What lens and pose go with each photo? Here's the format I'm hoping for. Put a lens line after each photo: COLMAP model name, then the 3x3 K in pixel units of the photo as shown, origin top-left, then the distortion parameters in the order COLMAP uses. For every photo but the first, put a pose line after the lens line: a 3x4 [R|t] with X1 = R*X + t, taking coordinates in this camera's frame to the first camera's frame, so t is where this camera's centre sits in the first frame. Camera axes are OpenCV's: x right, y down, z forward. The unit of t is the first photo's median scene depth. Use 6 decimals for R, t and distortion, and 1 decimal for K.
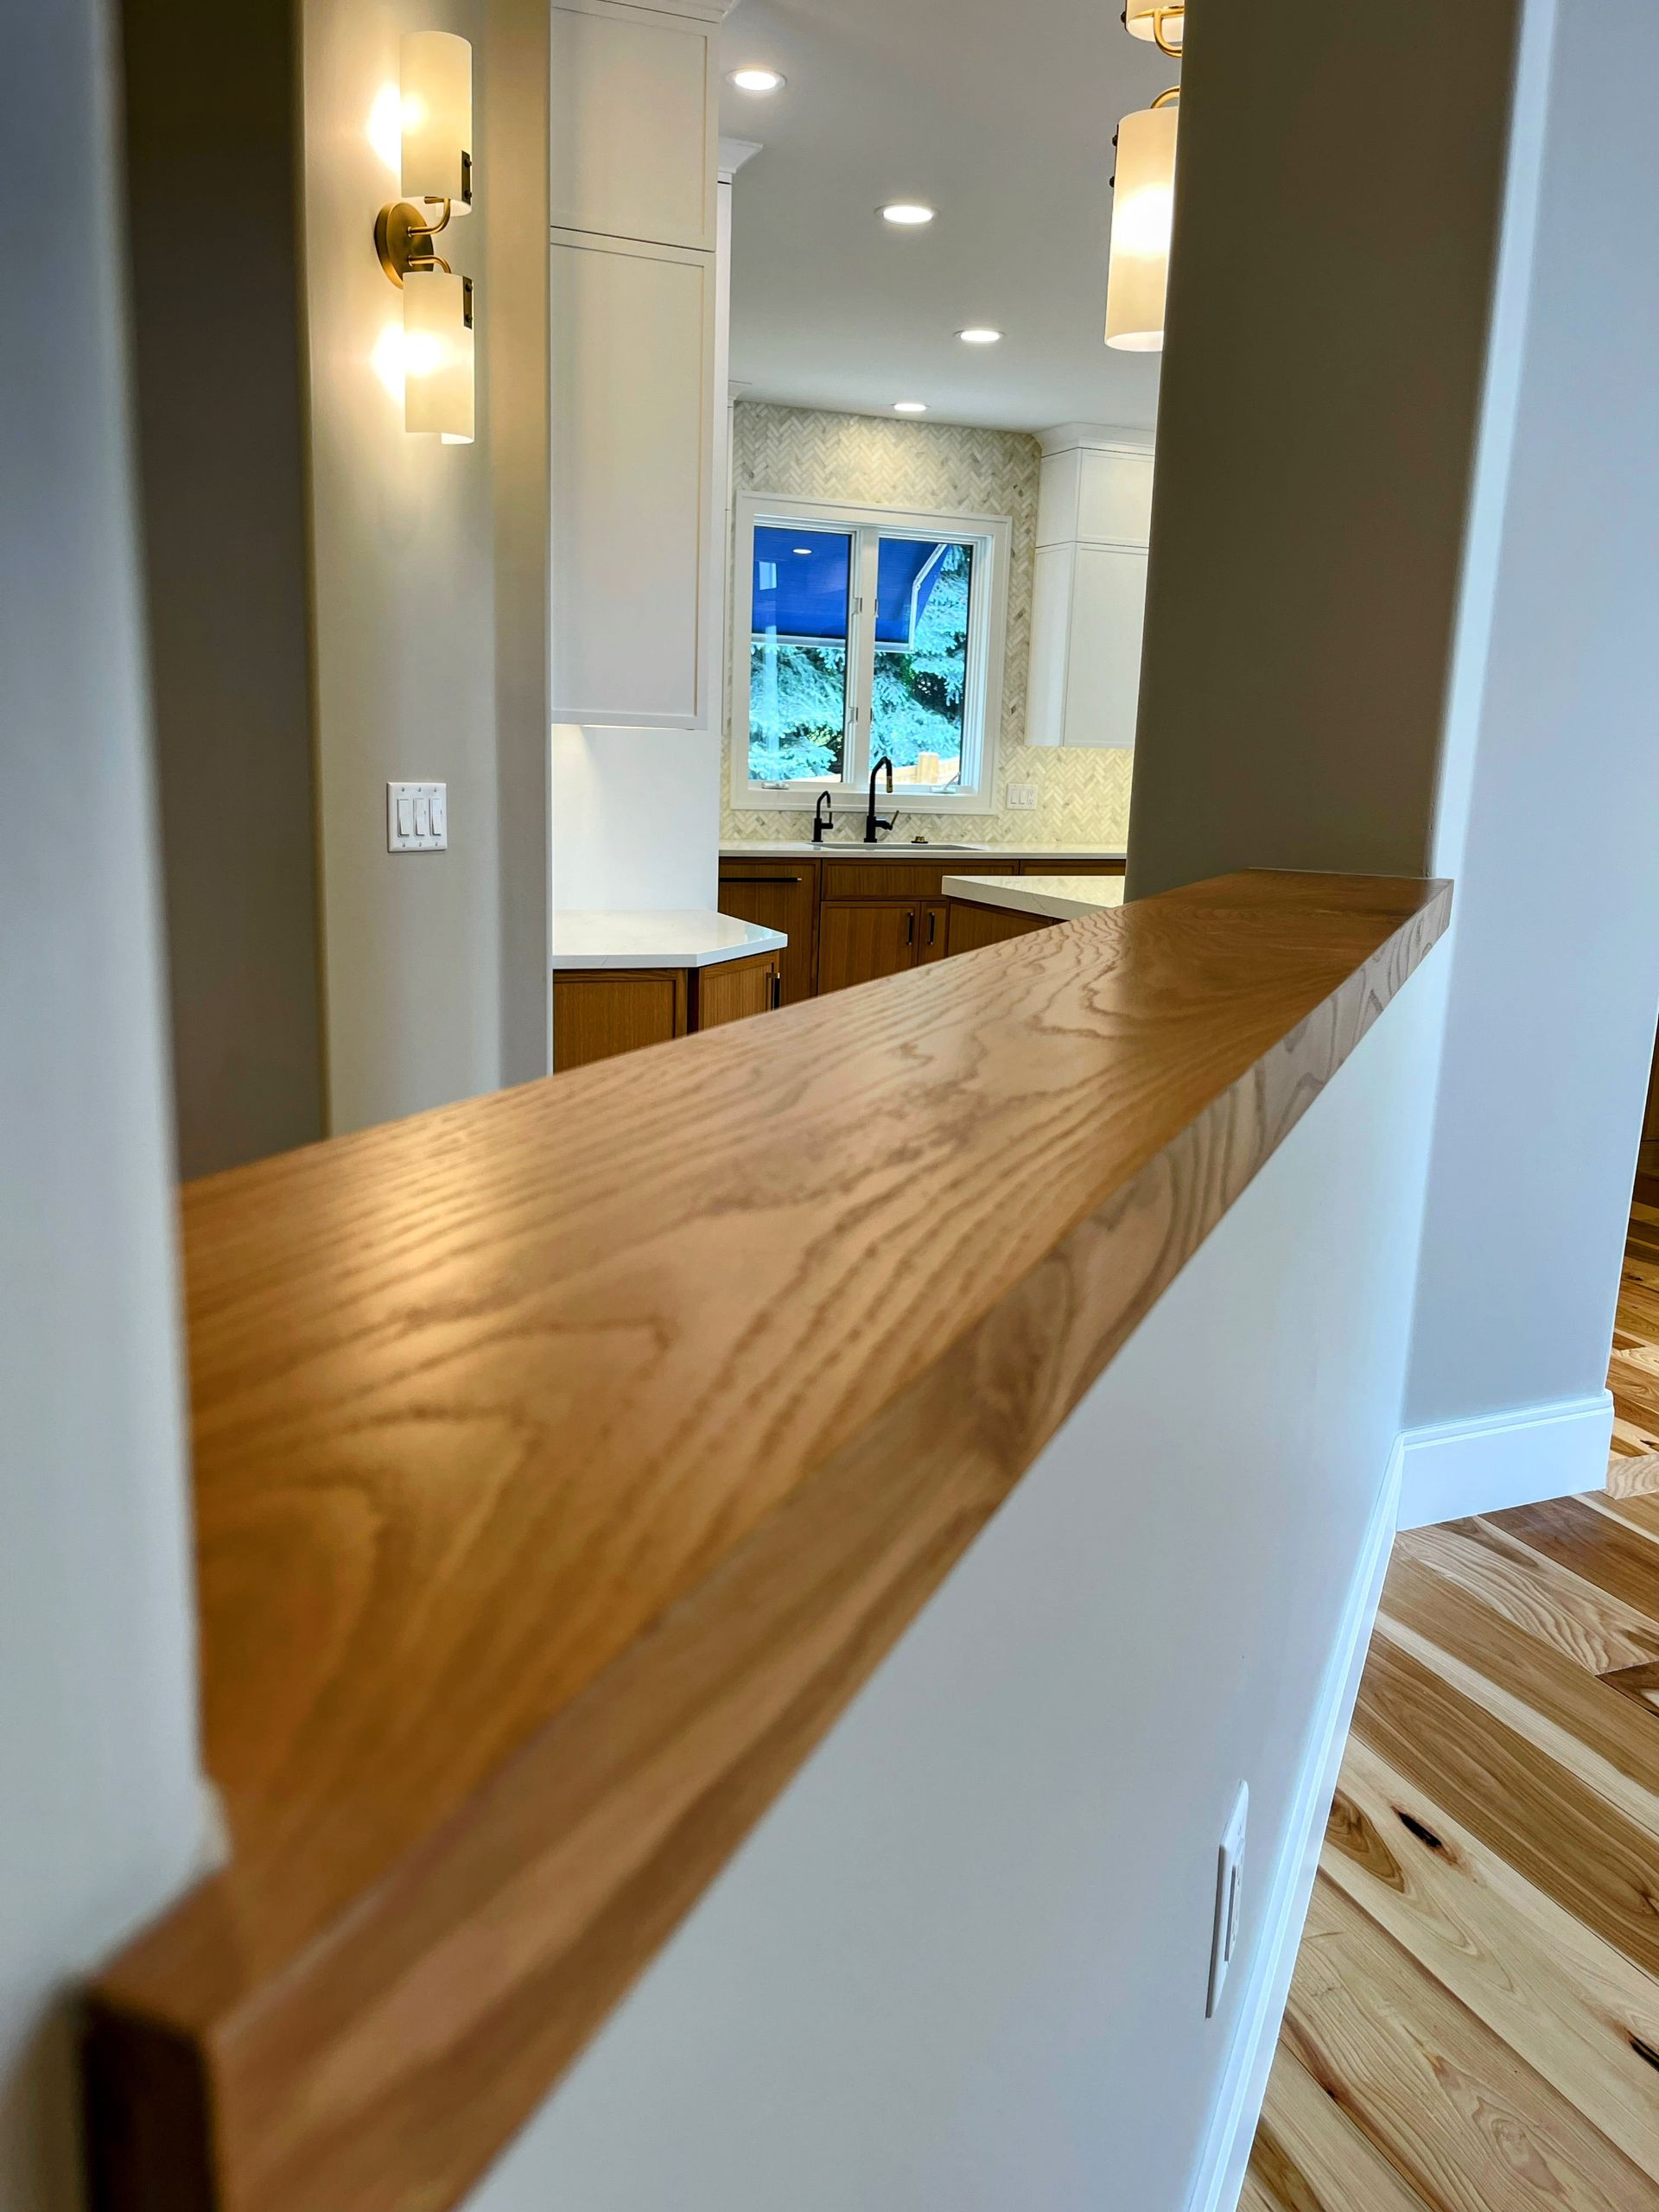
lens RADIAL K [[1697.6, 0, 836.0], [0, 1697.6, 1098.8], [0, 0, 1]] dist [0.069030, -0.088201]
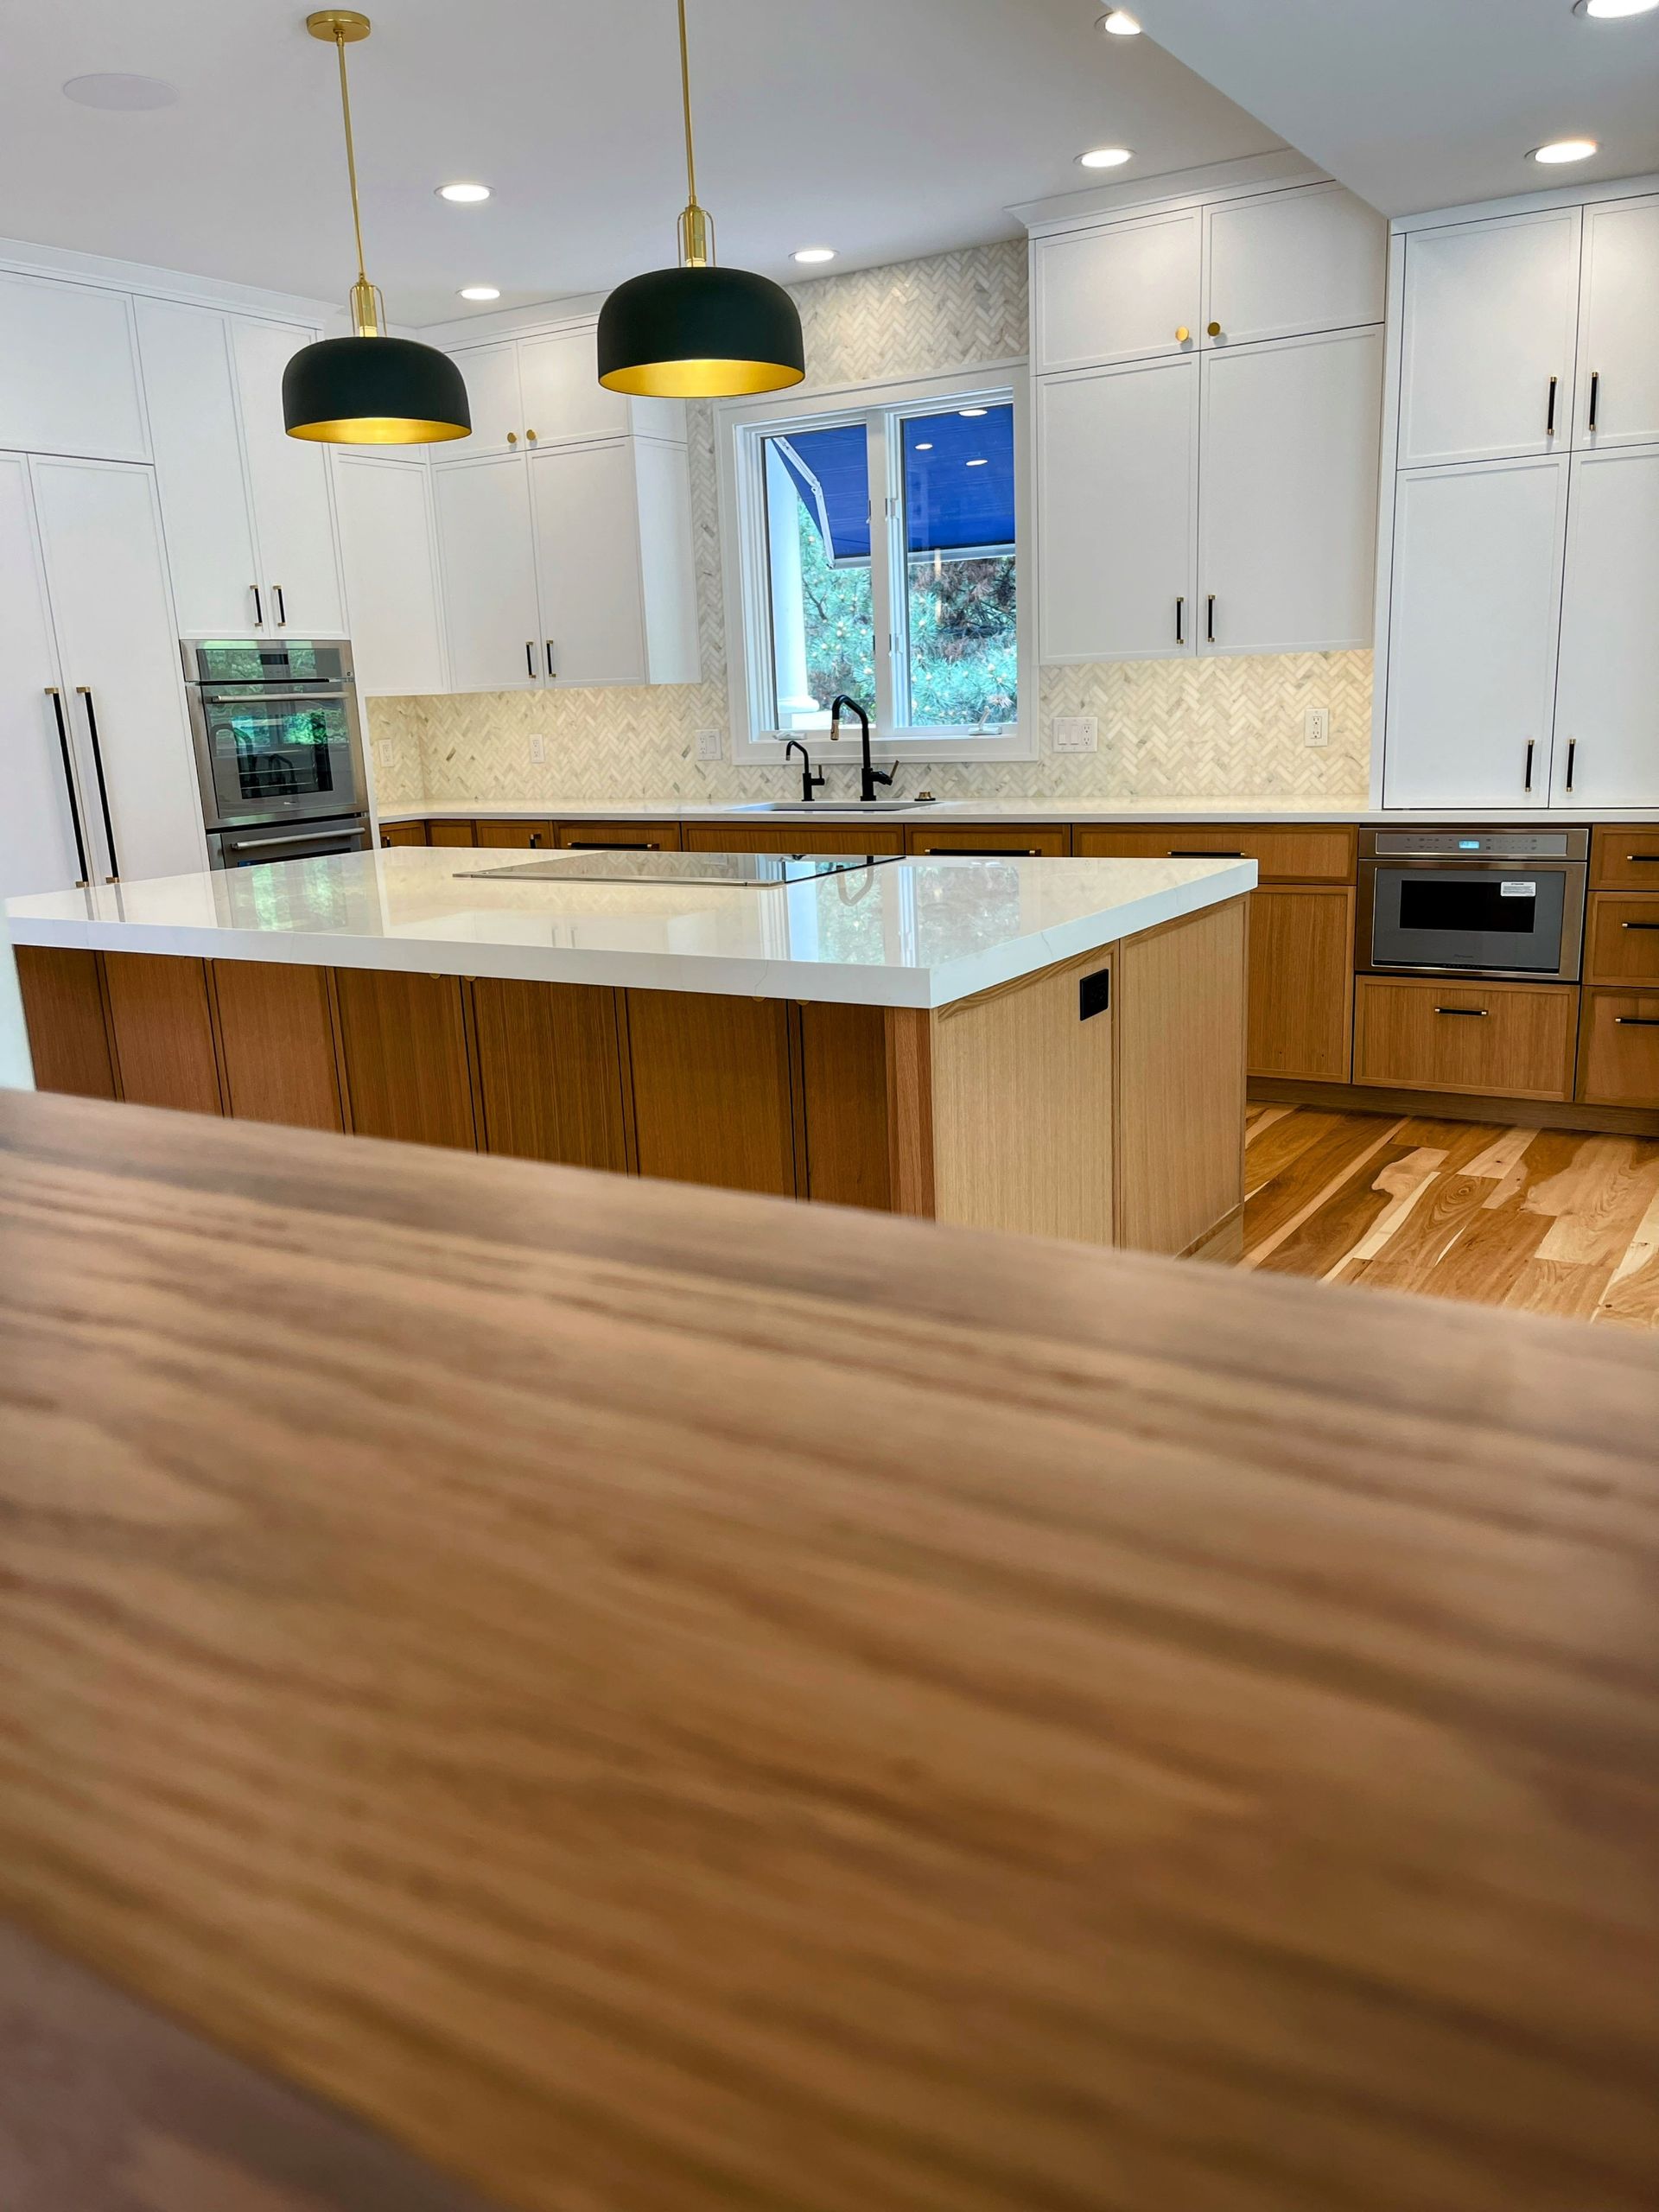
lens RADIAL K [[1702.3, 0, 833.3], [0, 1702.3, 1106.6], [0, 0, 1]] dist [0.036611, -0.005149]
pose [[0.572512, 0.137356, -0.808309, 3.284583], [-0.105736, 0.990004, 0.093341, -0.372933], [0.813050, 0.032028, 0.581312, 2.409419]]
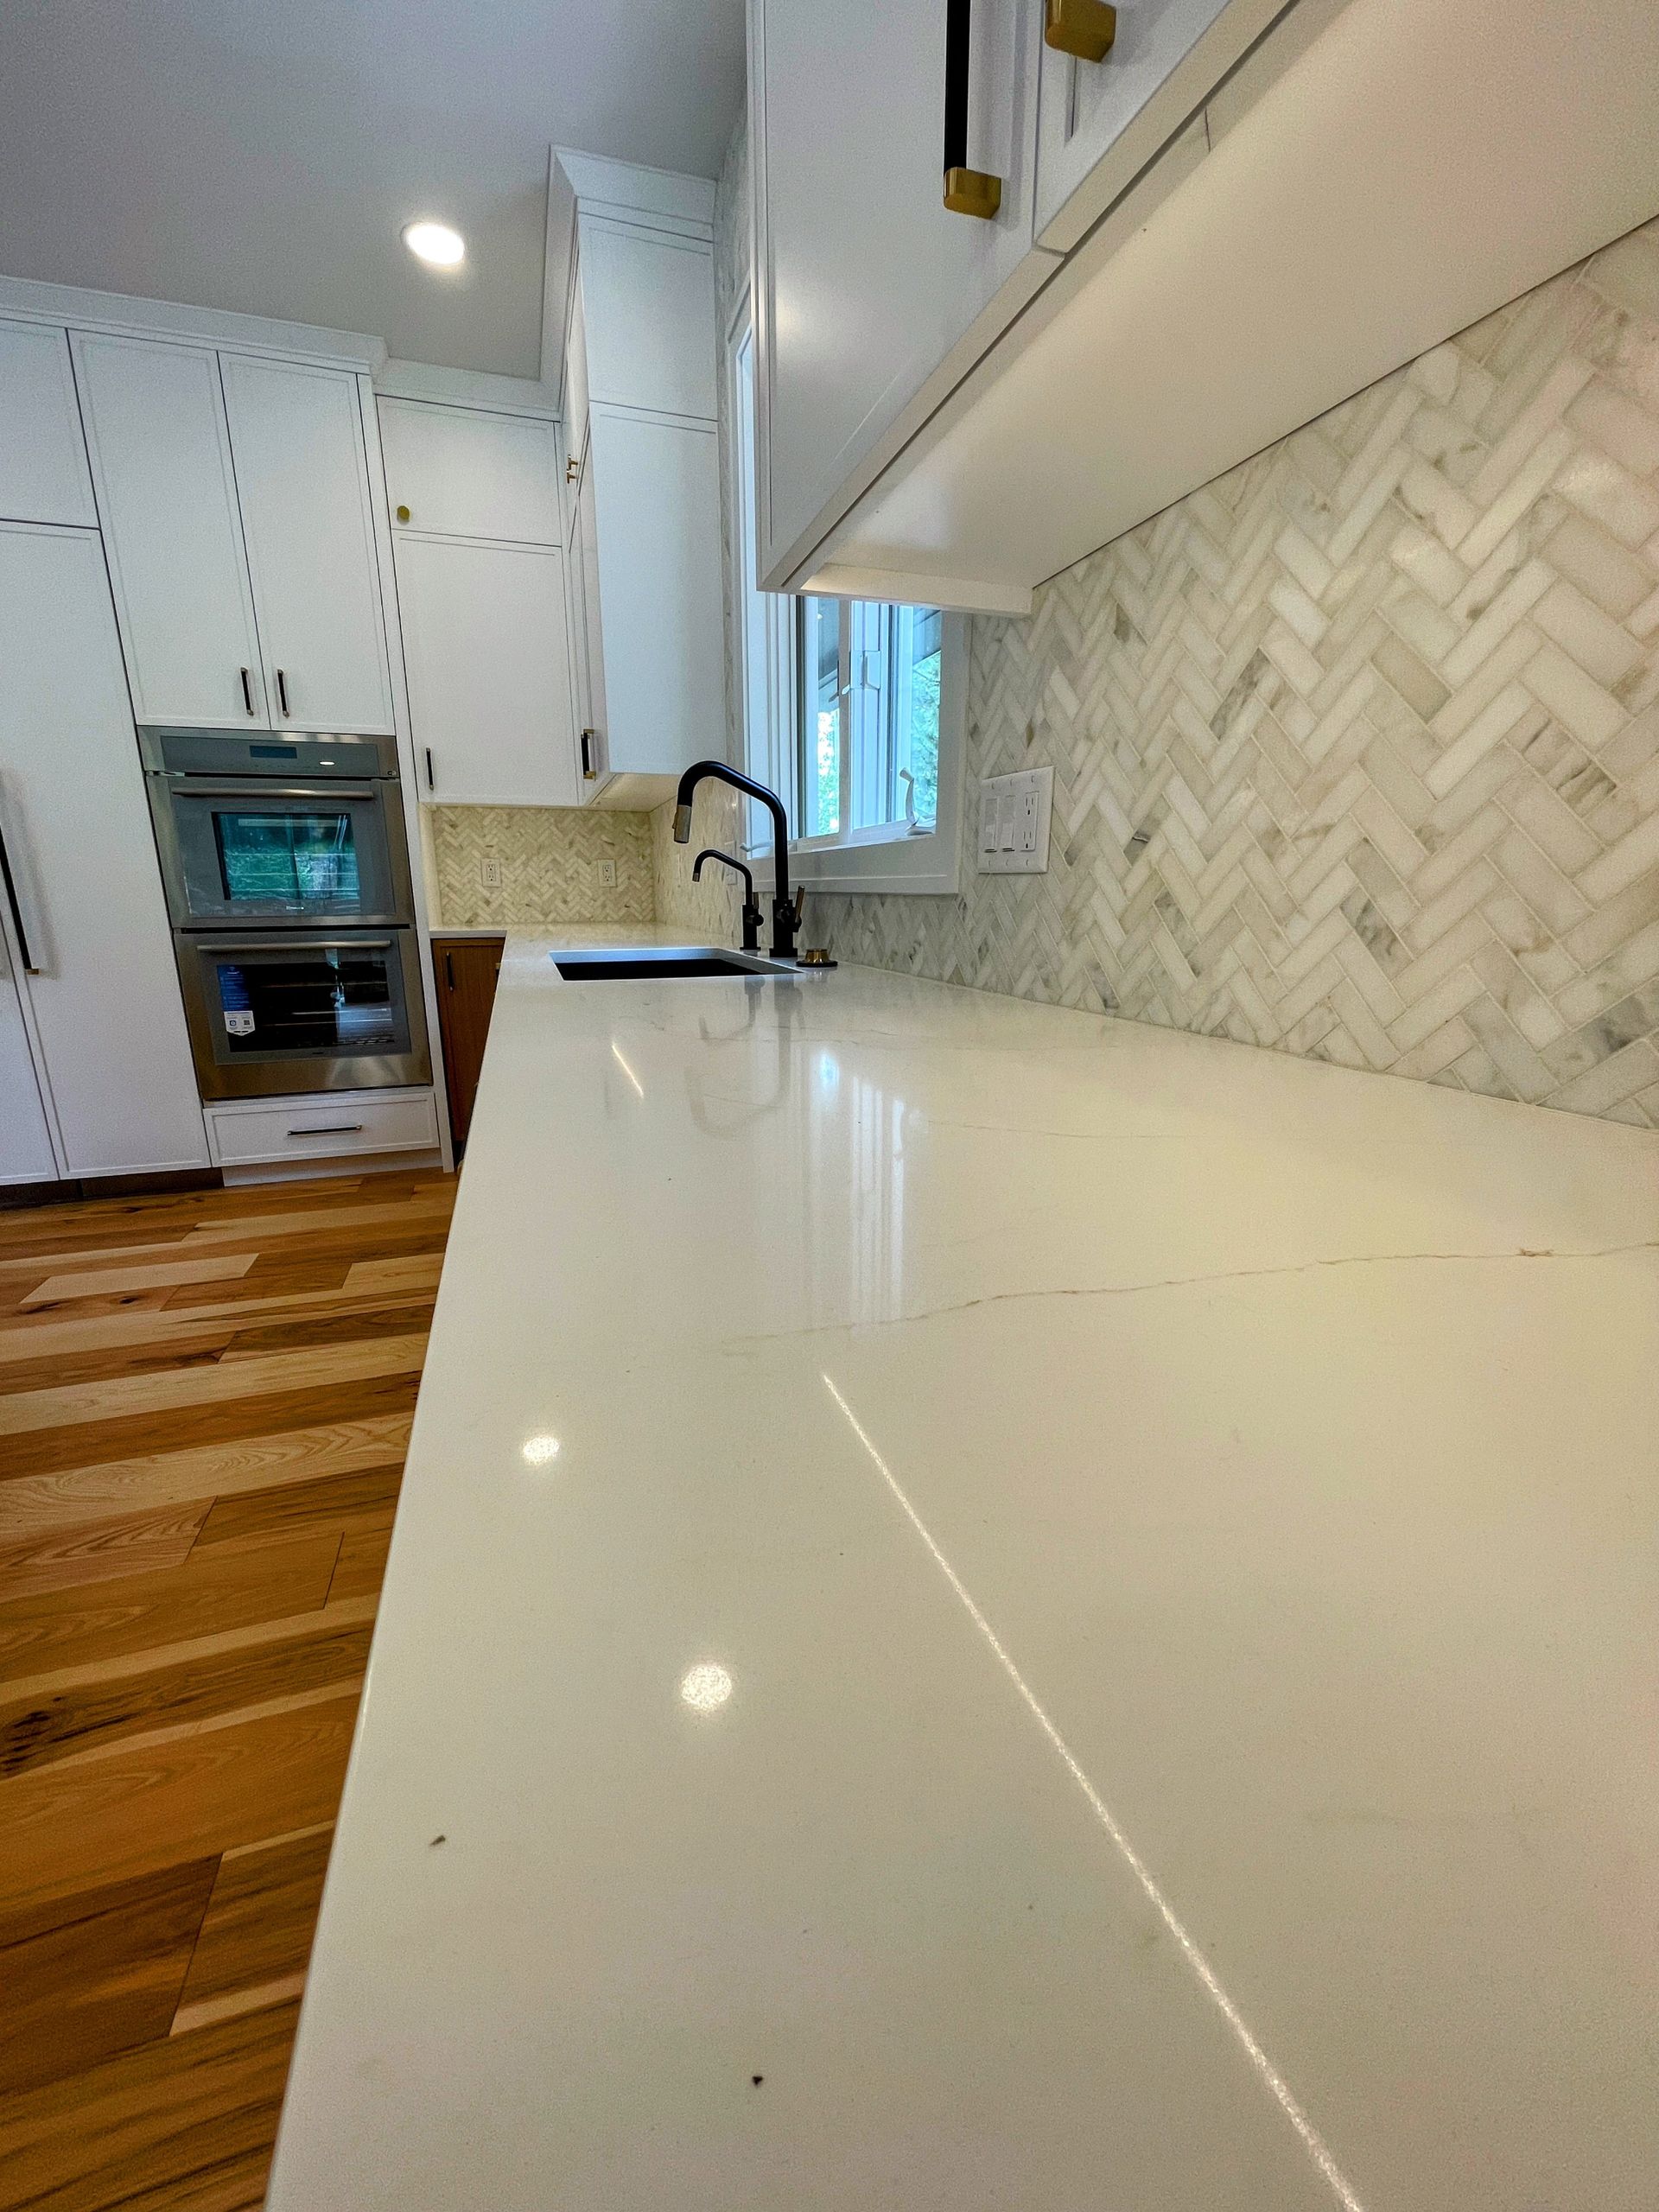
lens RADIAL K [[897.8, 0, 820.2], [0, 897.8, 1103.0], [0, 0, 1]] dist [-0.003745, -0.000056]
pose [[-0.078331, 0.196002, -0.977470, 1.260042], [-0.203108, 0.956781, 0.208130, -0.780104], [0.976018, 0.214835, -0.035136, 4.838150]]
